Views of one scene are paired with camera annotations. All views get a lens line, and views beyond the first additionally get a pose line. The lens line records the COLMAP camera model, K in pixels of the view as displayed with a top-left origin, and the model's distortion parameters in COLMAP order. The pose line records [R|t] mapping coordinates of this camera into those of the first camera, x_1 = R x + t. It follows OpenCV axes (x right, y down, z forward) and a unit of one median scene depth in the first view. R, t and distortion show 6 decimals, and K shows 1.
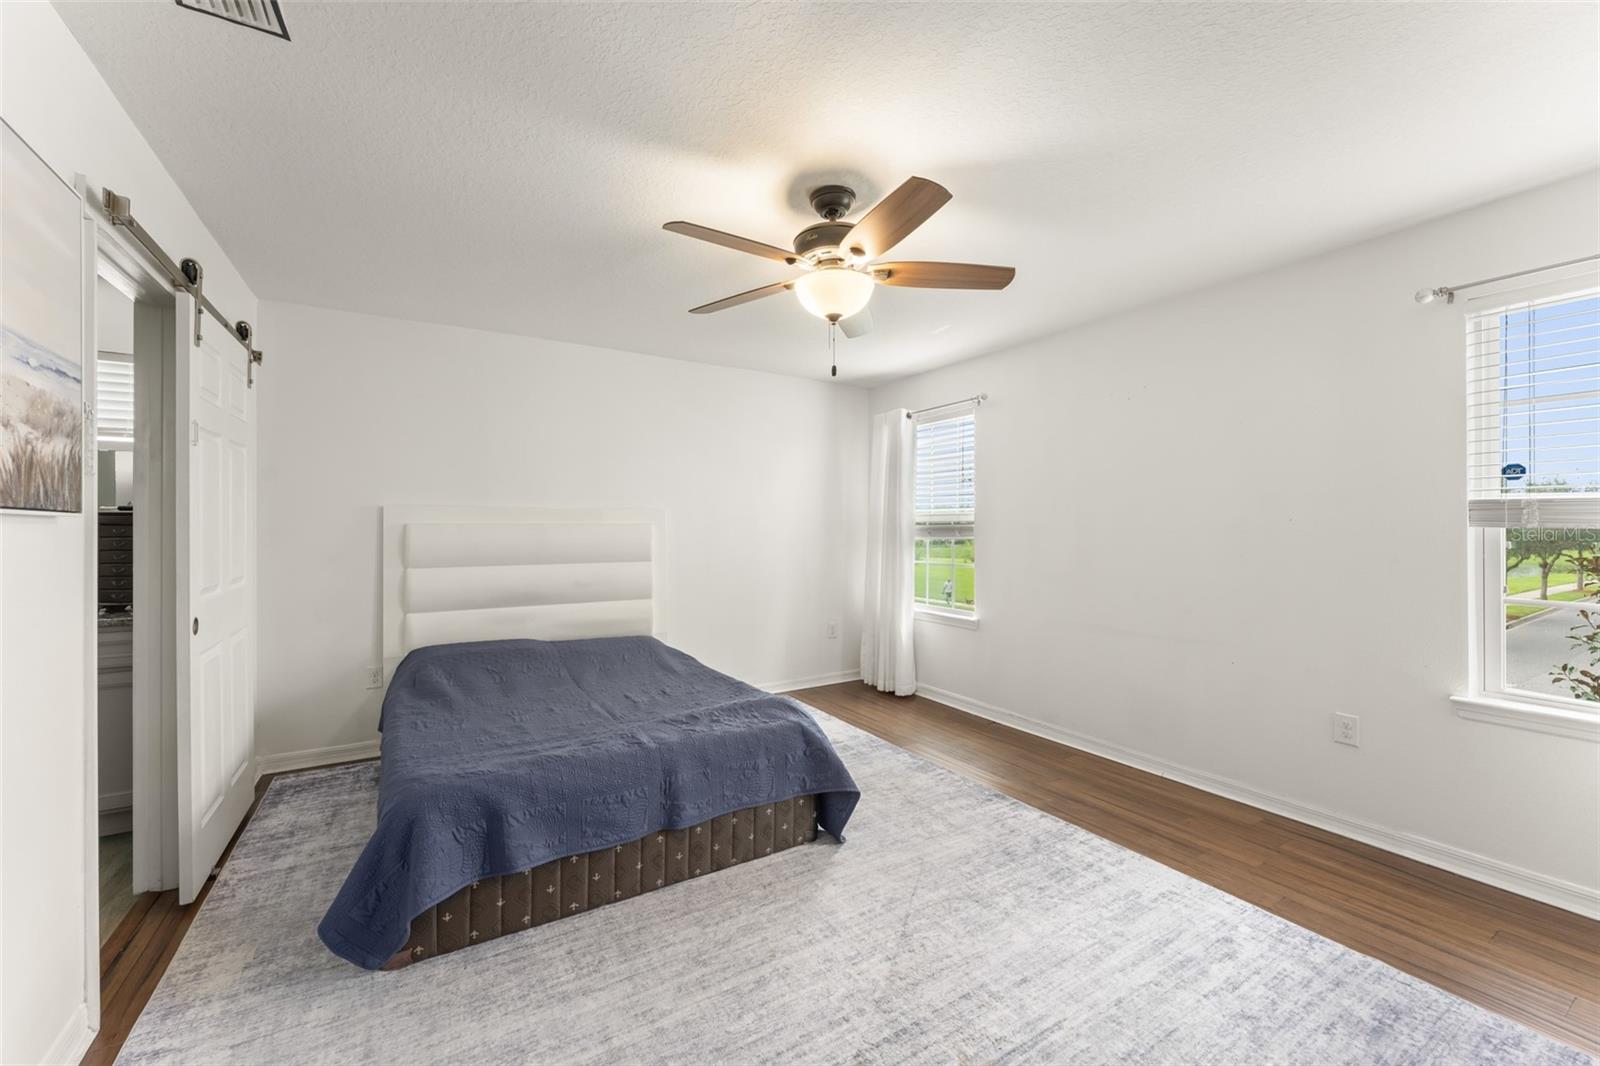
lens RADIAL K [[630.8, 0, 804.2], [0, 630.8, 527.2], [0, 0, 1]] dist [-0.000543, -0.000121]
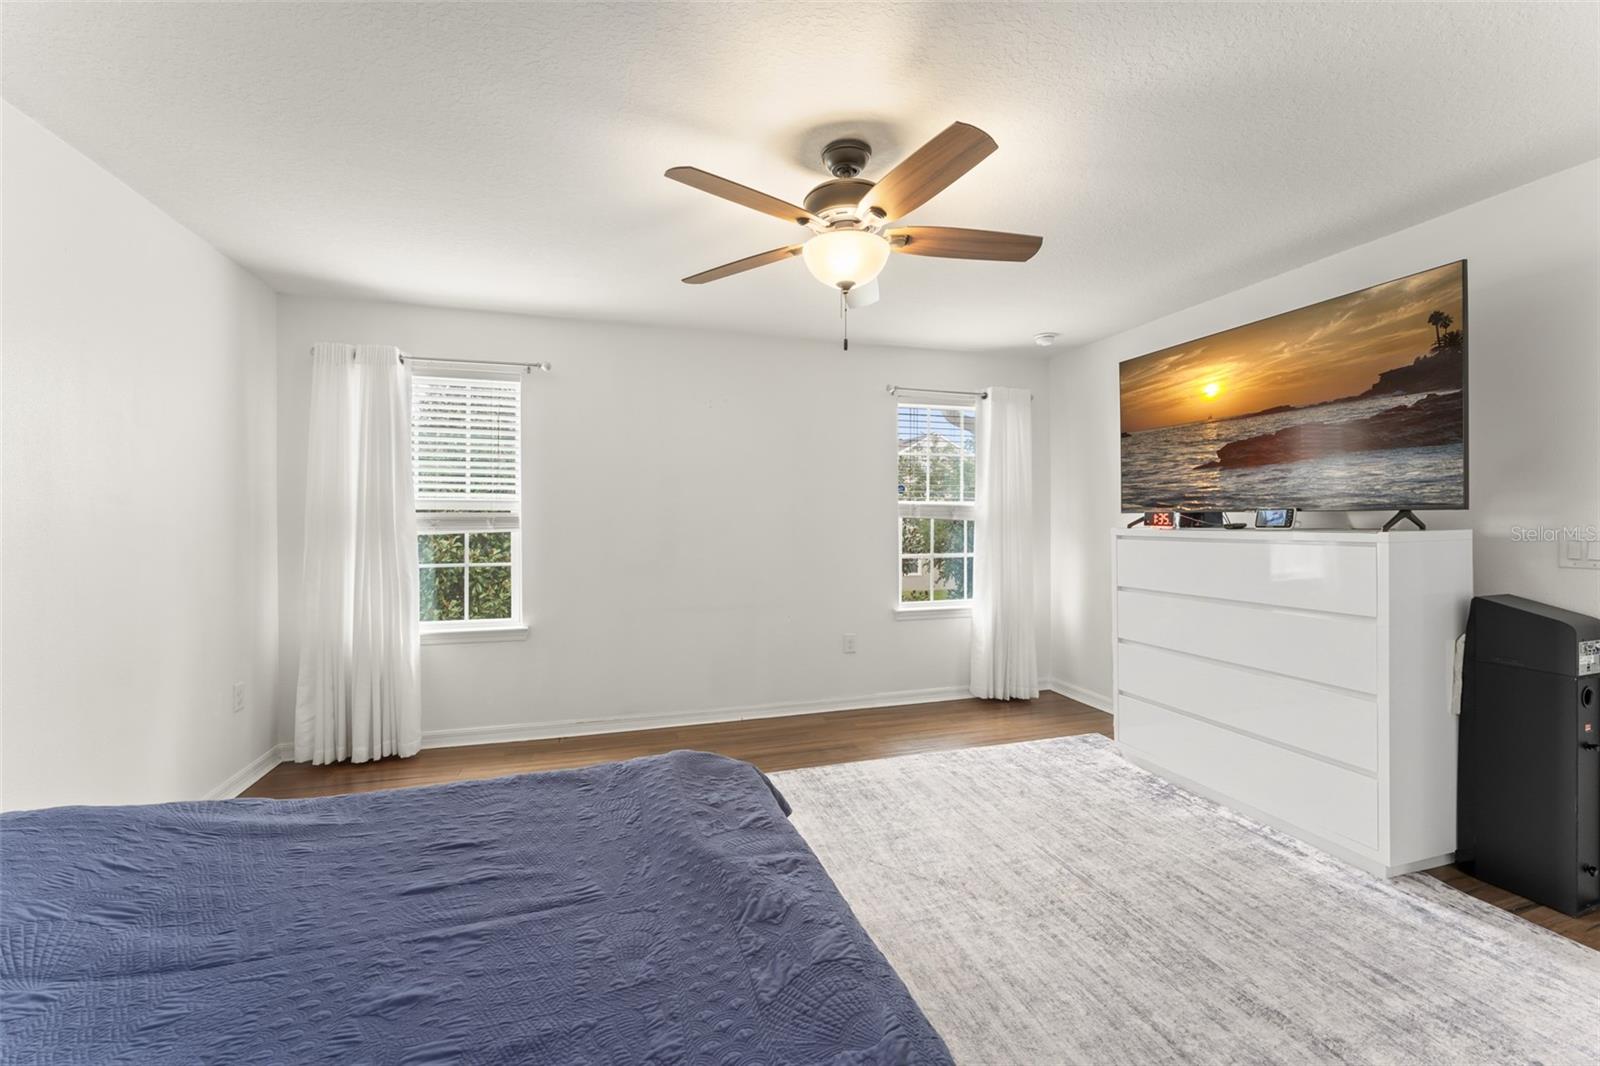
lens RADIAL K [[631.2, 0, 792.7], [0, 631.2, 522.3], [0, 0, 1]] dist [0.001157, 0.000035]
pose [[0.264598, -0.003352, 0.964353, -0.797811], [-0.001407, 0.999992, 0.003862, 0.004790], [-0.964358, -0.002379, 0.264591, 0.775867]]
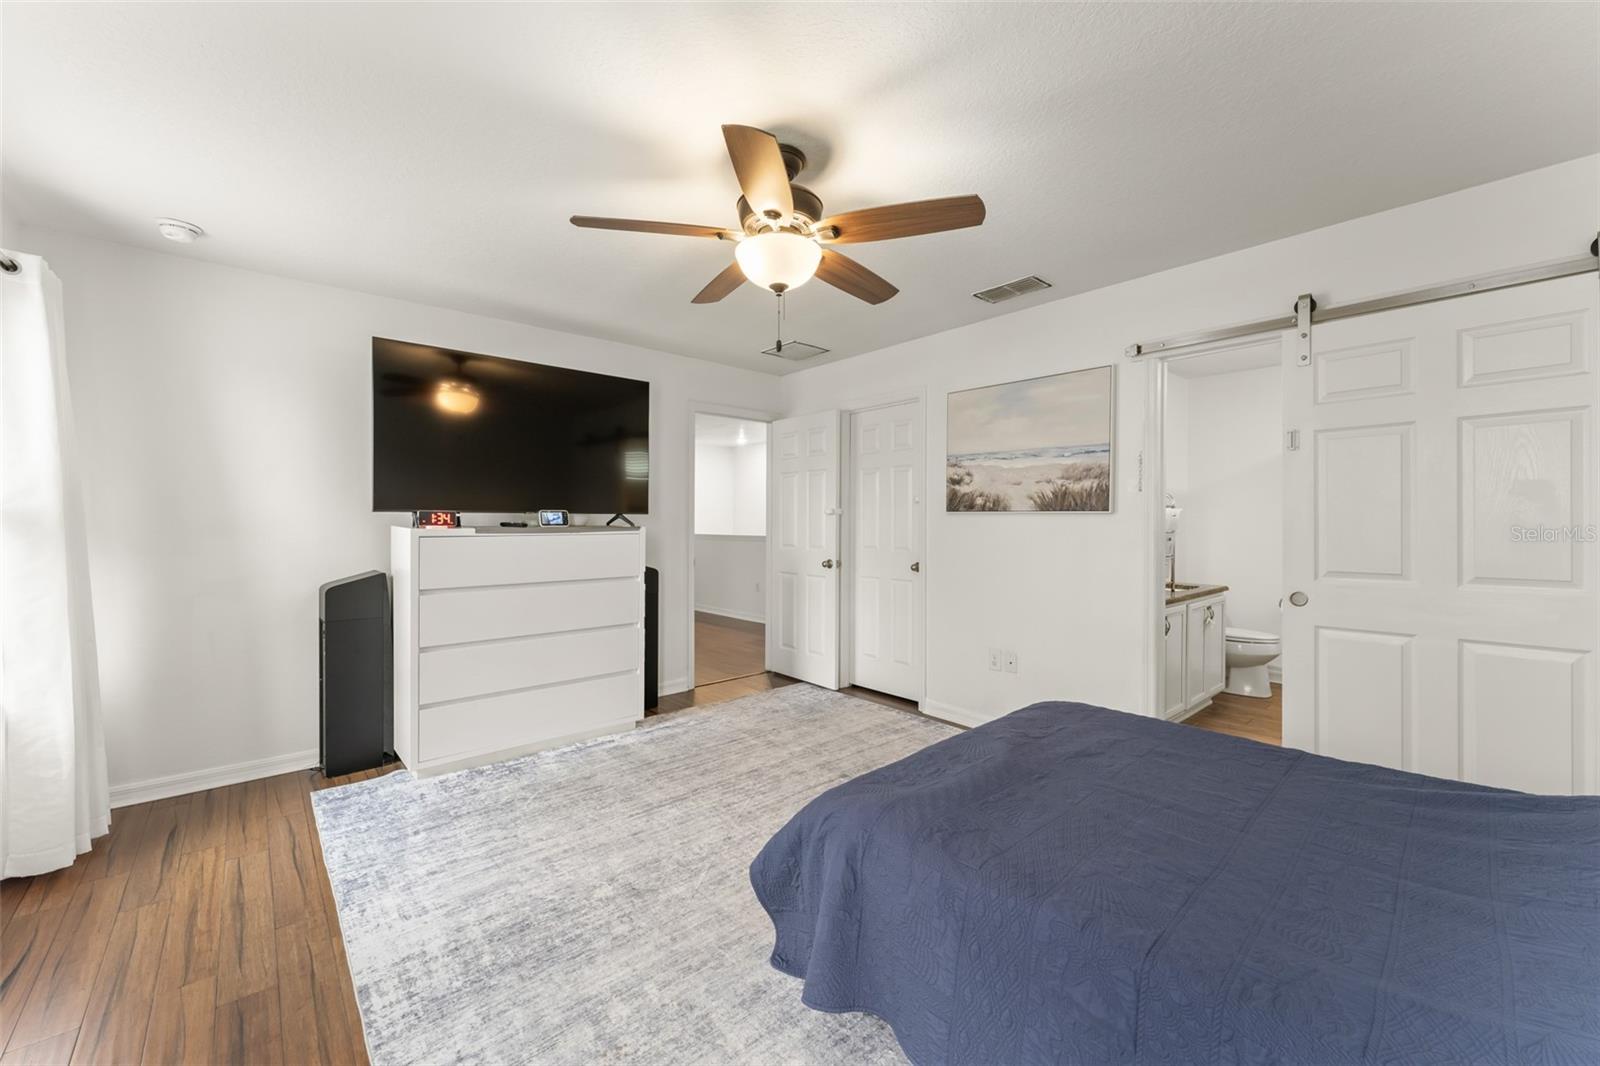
lens RADIAL K [[631.2, 0, 792.7], [0, 631.2, 522.3], [0, 0, 1]] dist [0.001157, 0.000035]
pose [[-0.987470, 0.000413, -0.157805, 0.161785], [0.000679, 0.999998, -0.001628, 0.012111], [0.157804, -0.001715, -0.987469, 1.792661]]
